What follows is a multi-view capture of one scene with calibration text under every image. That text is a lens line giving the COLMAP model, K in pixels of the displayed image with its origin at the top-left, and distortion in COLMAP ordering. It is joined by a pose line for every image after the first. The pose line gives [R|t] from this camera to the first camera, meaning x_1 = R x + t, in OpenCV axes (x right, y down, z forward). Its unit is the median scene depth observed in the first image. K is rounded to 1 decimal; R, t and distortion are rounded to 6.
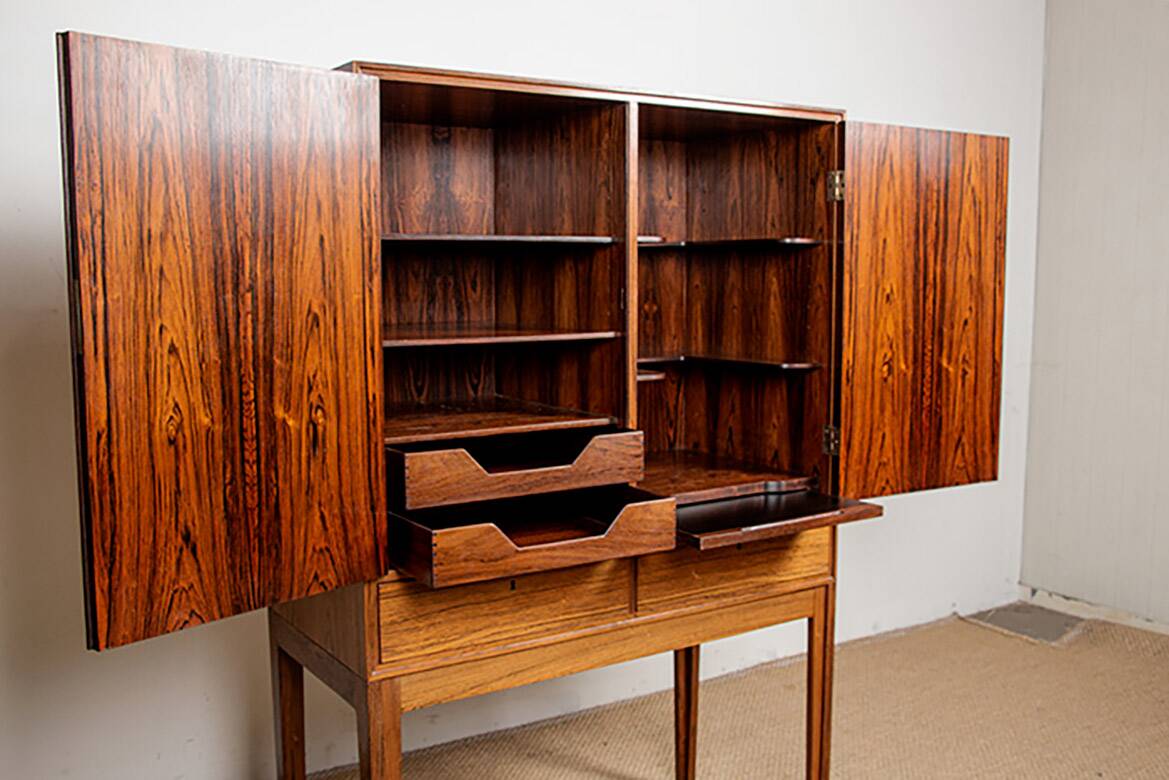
lens RADIAL K [[1192.2, 0, 602.1], [0, 1192.2, 389.2], [0, 0, 1]] dist [-0.106221, 0.000955]
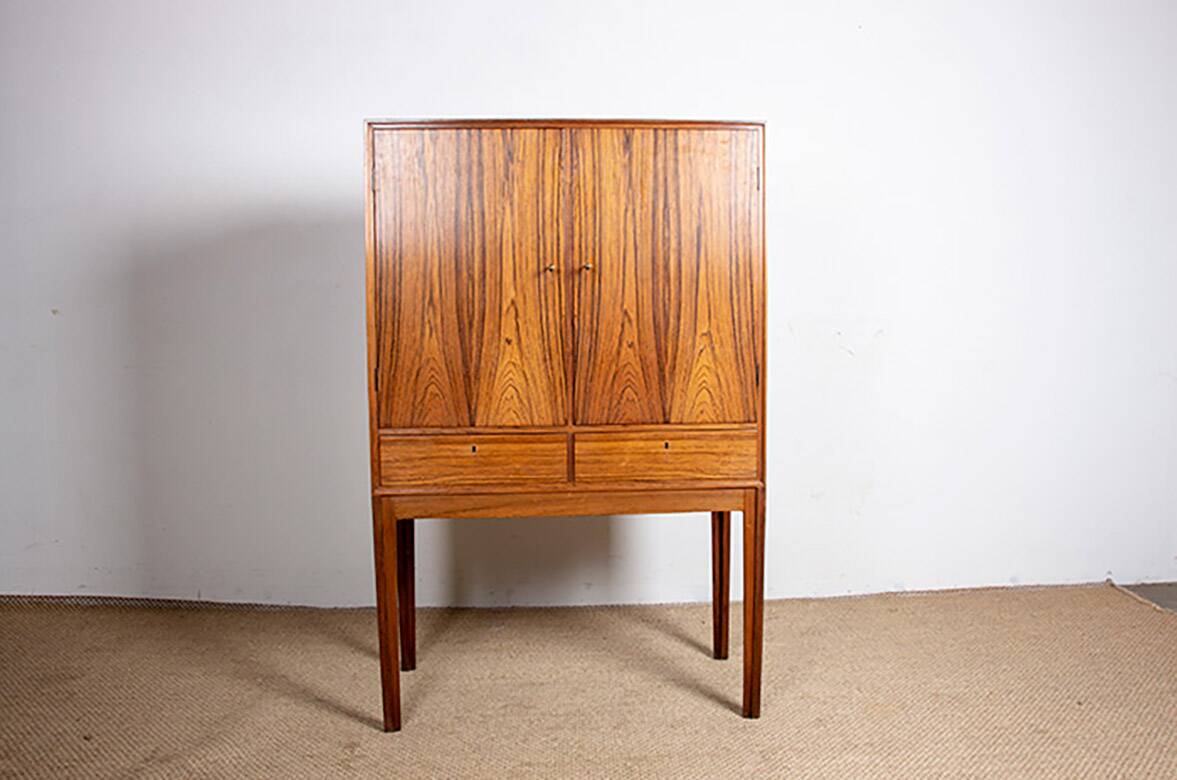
lens RADIAL K [[1017.4, 0, 588.5], [0, 1017.4, 390.0], [0, 0, 1]] dist [-0.151342, 0.050372]
pose [[0.867284, 0.038436, -0.496327, 0.574121], [-0.046922, 0.998888, -0.004636, 0.072821], [0.495597, 0.027310, 0.868123, -0.048940]]
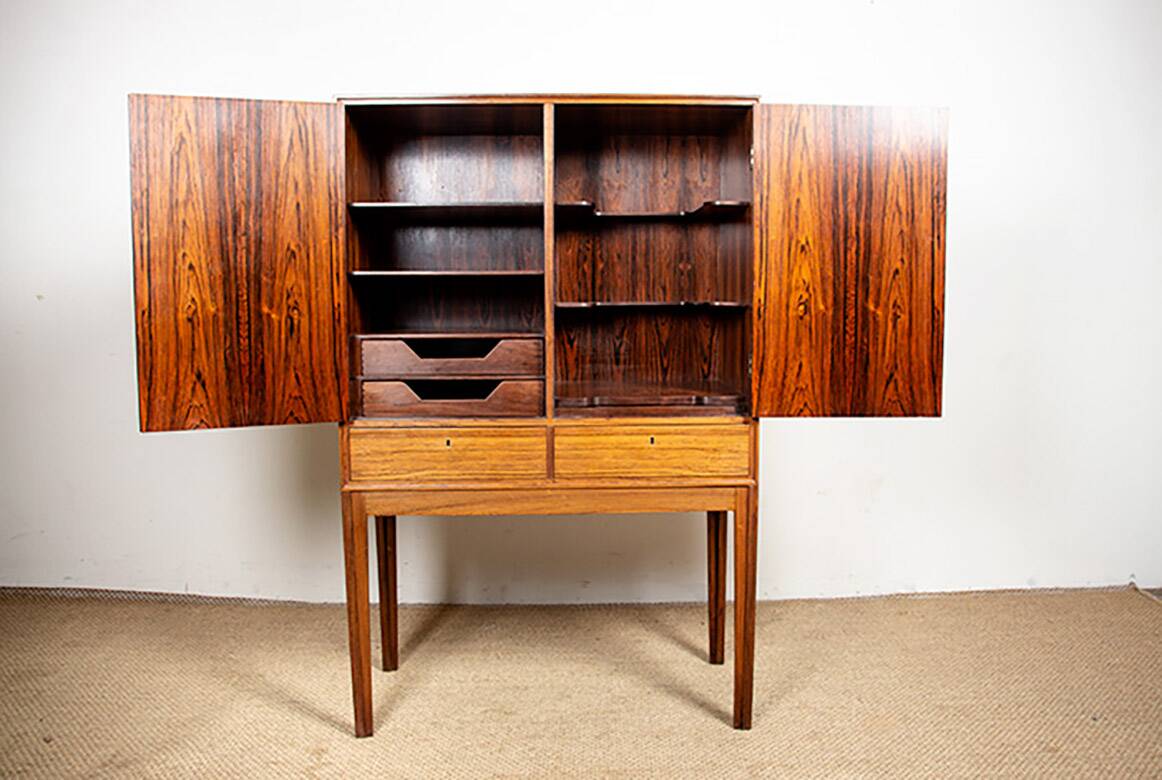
lens RADIAL K [[1009.1, 0, 596.6], [0, 1009.1, 384.4], [0, 0, 1]] dist [-0.148011, 0.058302]
pose [[0.853904, 0.046377, -0.518361, 0.586299], [-0.053063, 0.998589, 0.001931, 0.067468], [0.517719, 0.025857, 0.855160, 0.037377]]
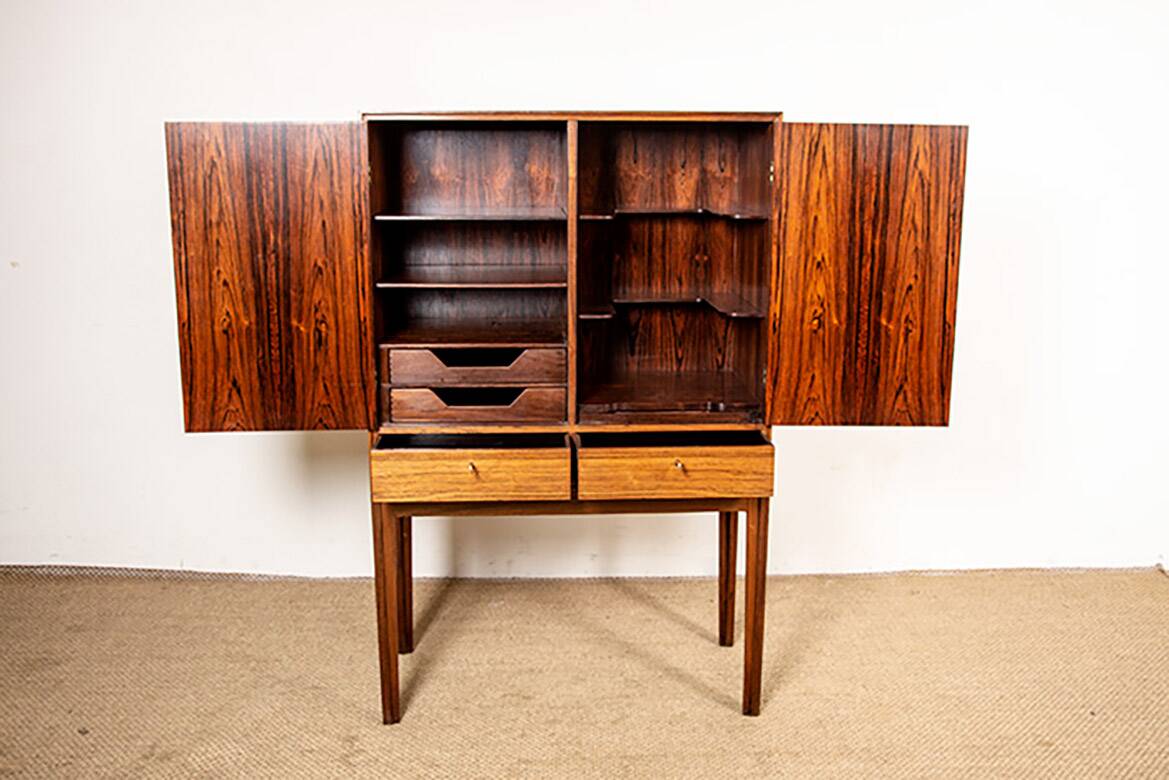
lens RADIAL K [[1214.2, 0, 584.5], [0, 1214.2, 390.0], [0, 0, 1]] dist [-0.073518, 0.022775]
pose [[0.856489, 0.107346, -0.504880, 0.673257], [-0.059249, 0.992116, 0.110430, -0.072106], [0.512754, -0.064669, 0.856097, -0.200672]]
